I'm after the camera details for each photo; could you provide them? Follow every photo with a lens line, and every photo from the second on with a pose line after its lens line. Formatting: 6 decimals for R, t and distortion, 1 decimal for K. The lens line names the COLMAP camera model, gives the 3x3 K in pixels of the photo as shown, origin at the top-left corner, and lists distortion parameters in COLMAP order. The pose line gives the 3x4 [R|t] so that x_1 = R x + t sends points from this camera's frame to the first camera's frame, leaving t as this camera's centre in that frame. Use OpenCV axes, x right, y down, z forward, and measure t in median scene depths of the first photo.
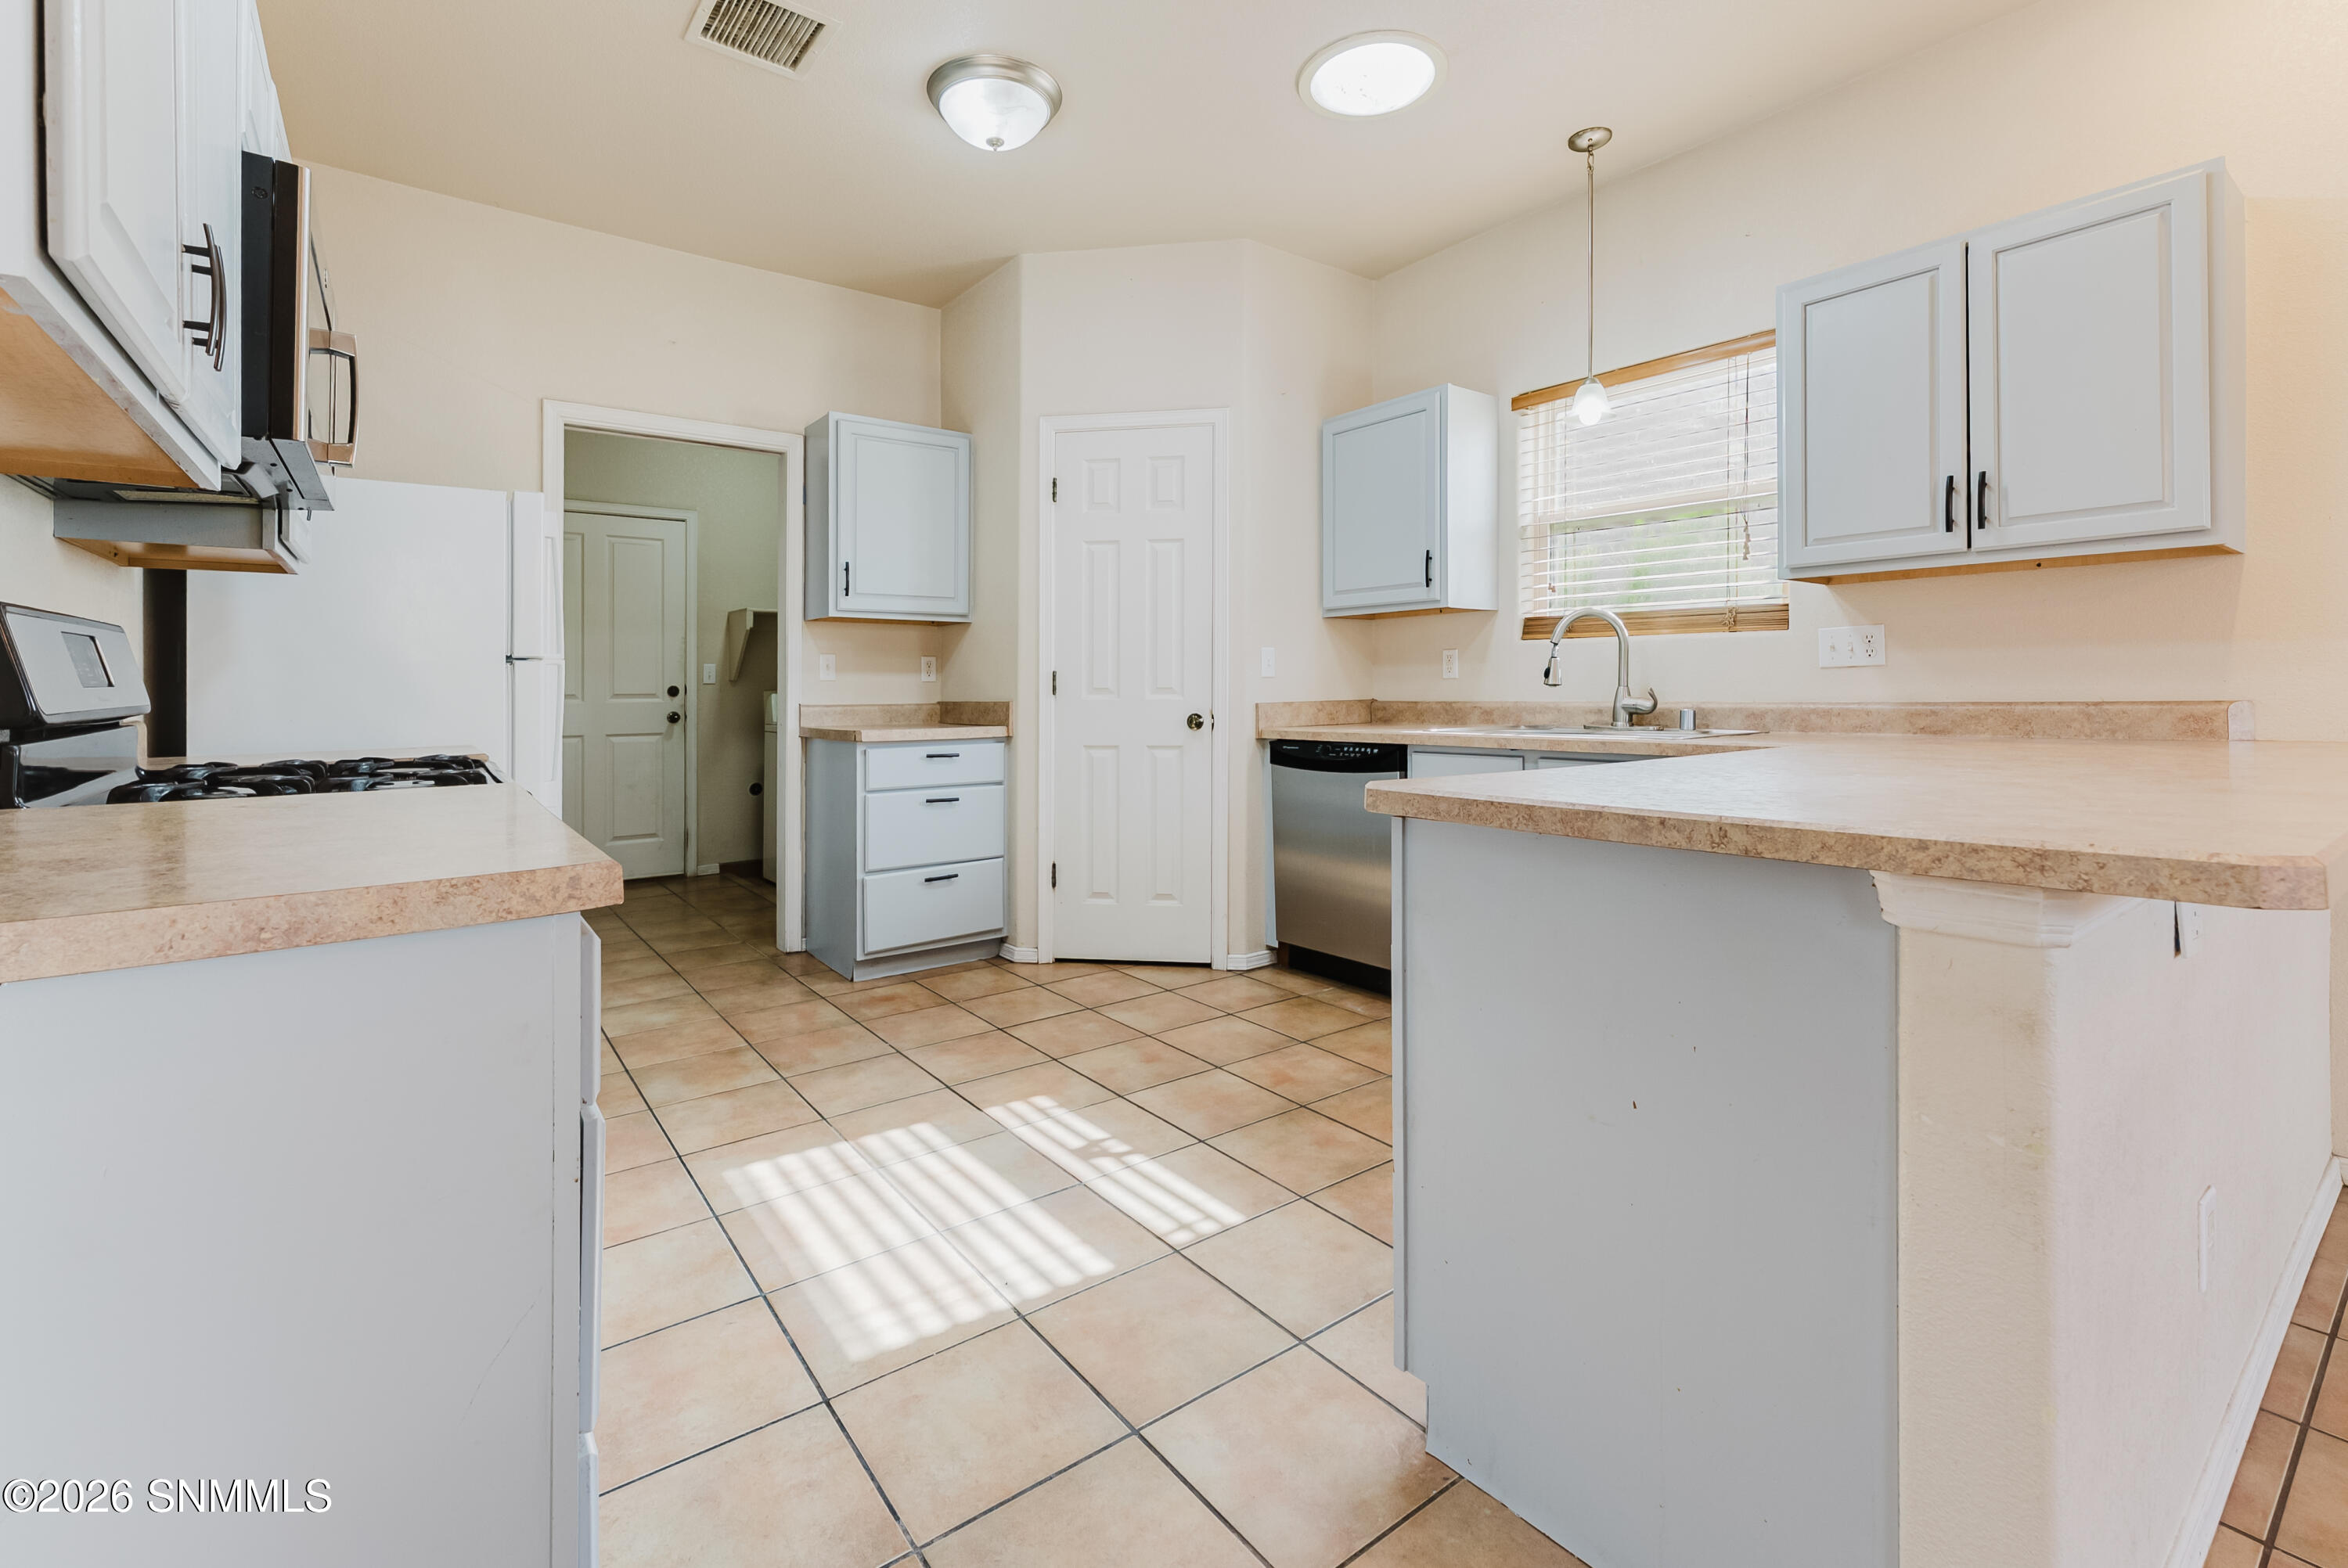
lens RADIAL K [[1015.8, 0, 1237.8], [0, 1015.8, 659.4], [0, 0, 1]] dist [0.001411, -0.001965]
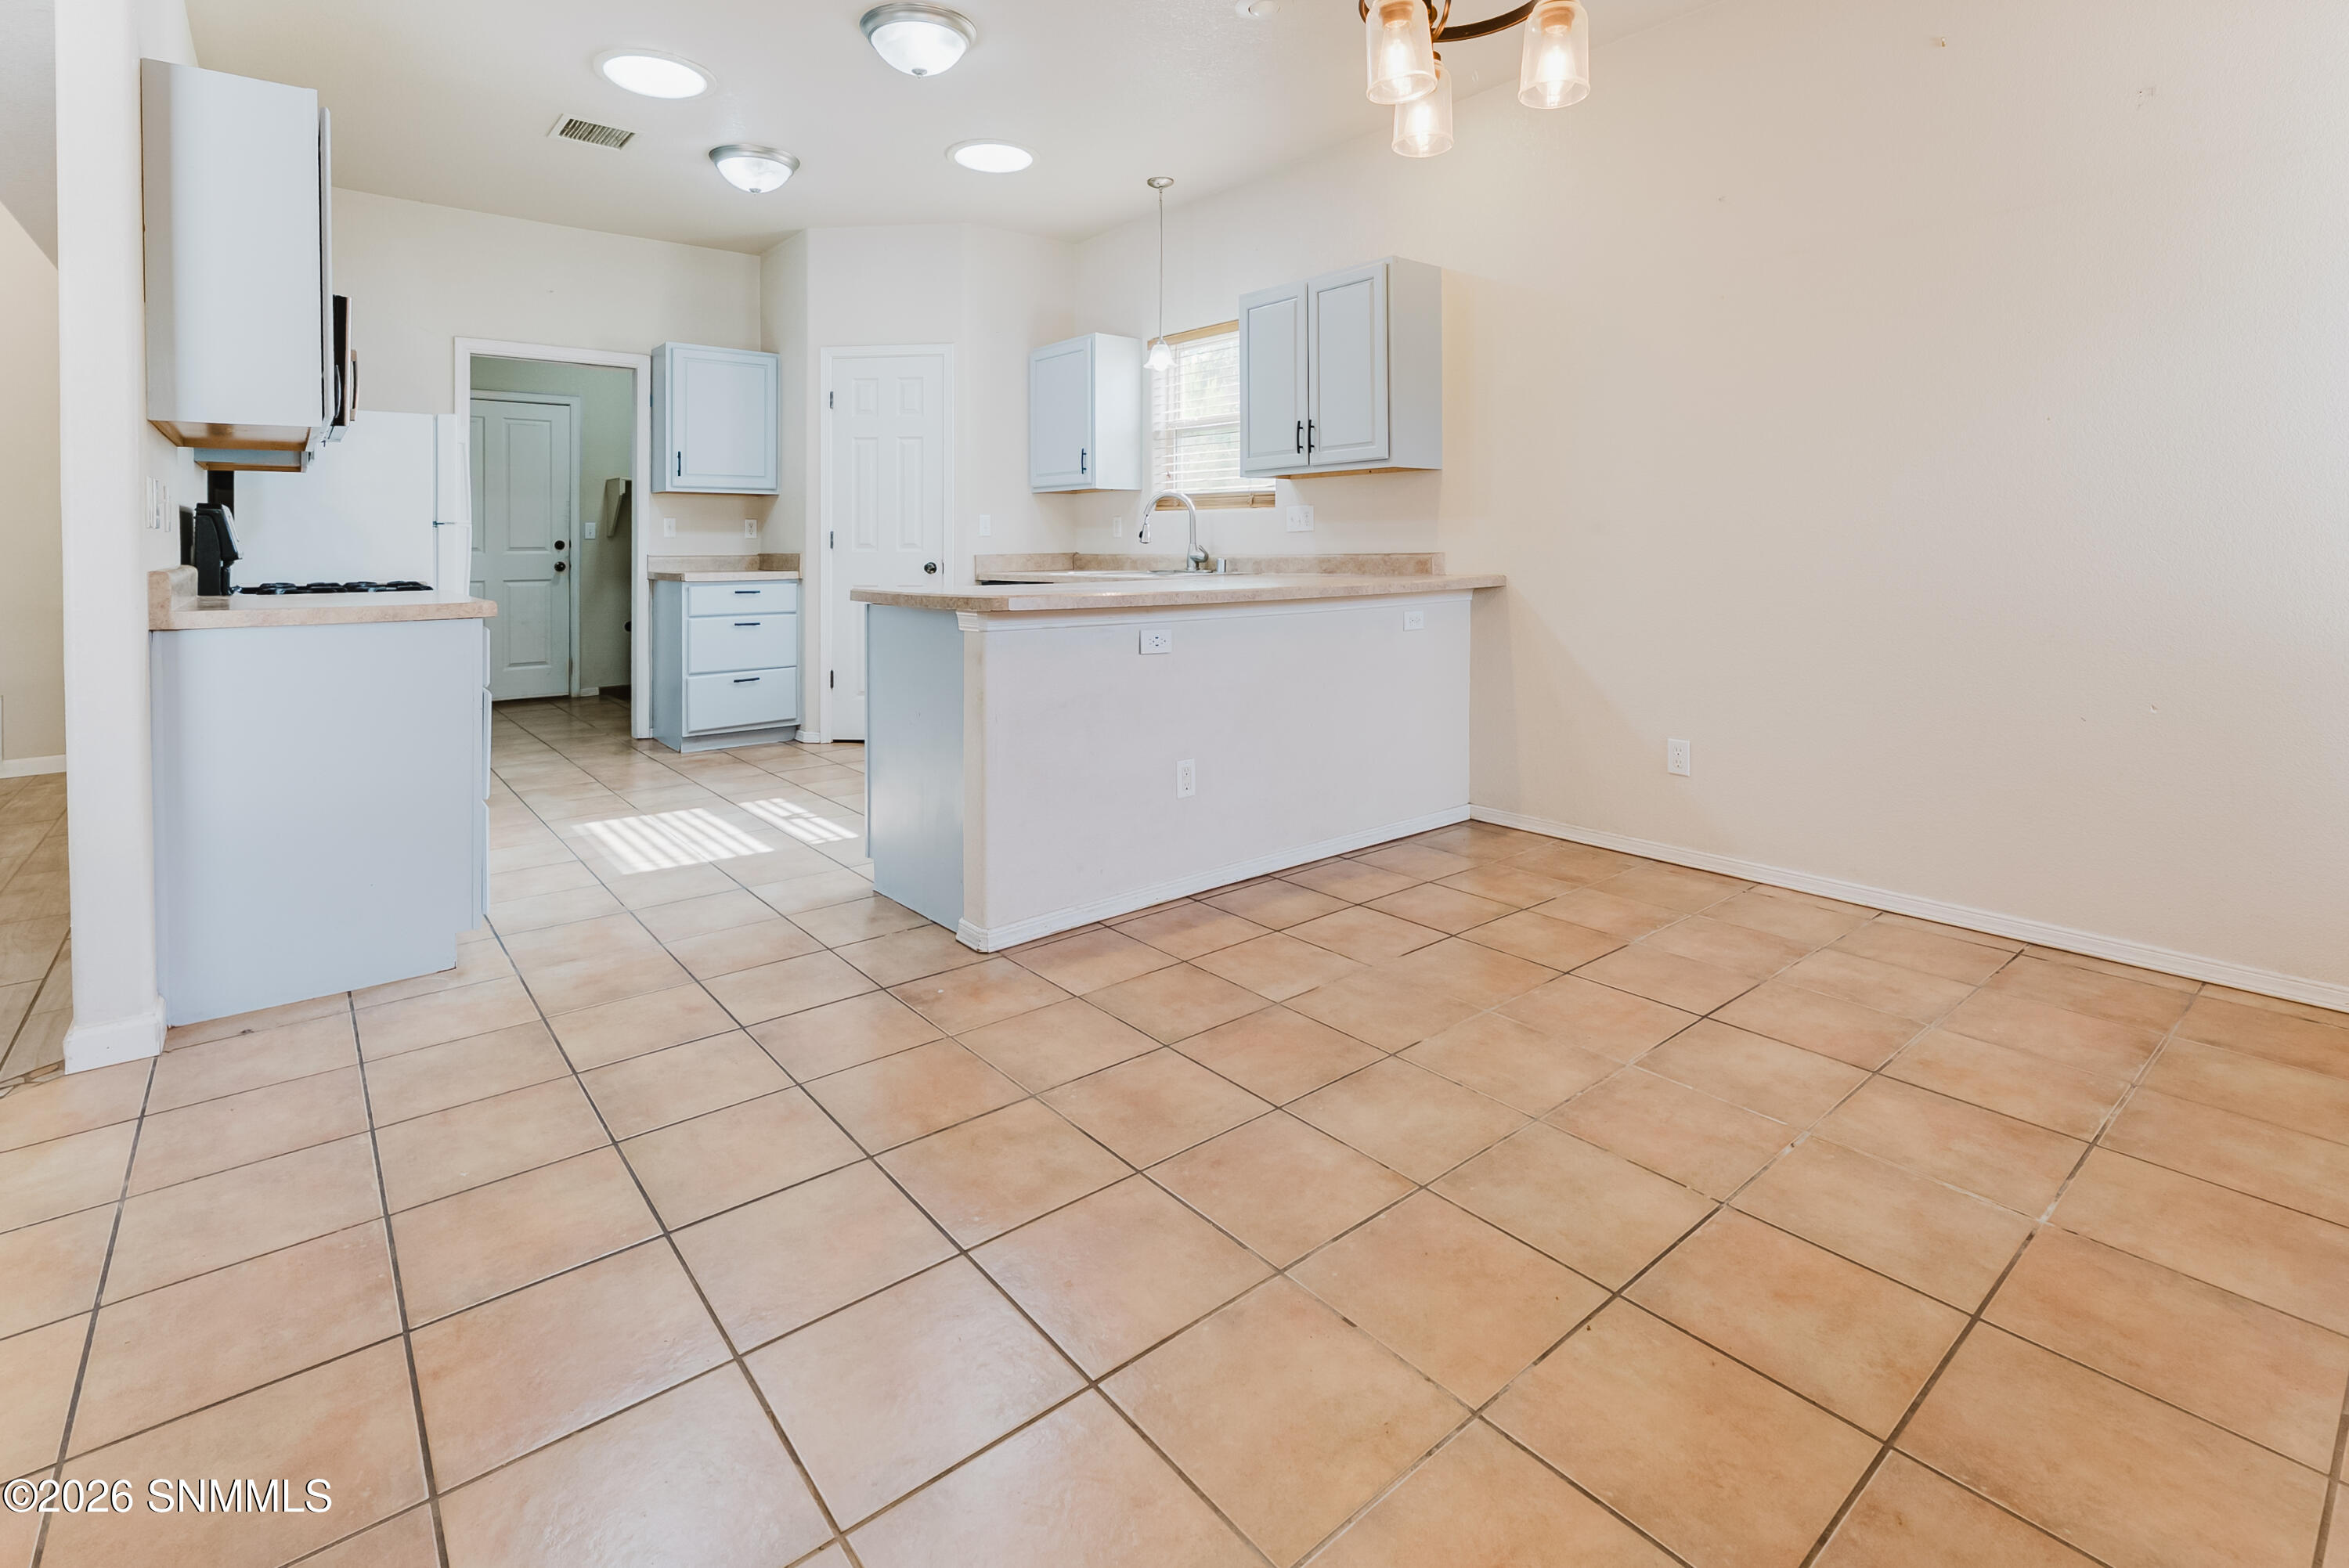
lens RADIAL K [[1076.8, 0, 1214.6], [0, 1076.8, 526.1], [0, 0, 1]] dist [-0.001998, 0.000527]
pose [[0.999685, 0.003269, 0.024865, 0.335709], [-0.003546, 0.999932, 0.011091, -0.015150], [-0.024827, -0.011176, 0.999629, -0.525908]]
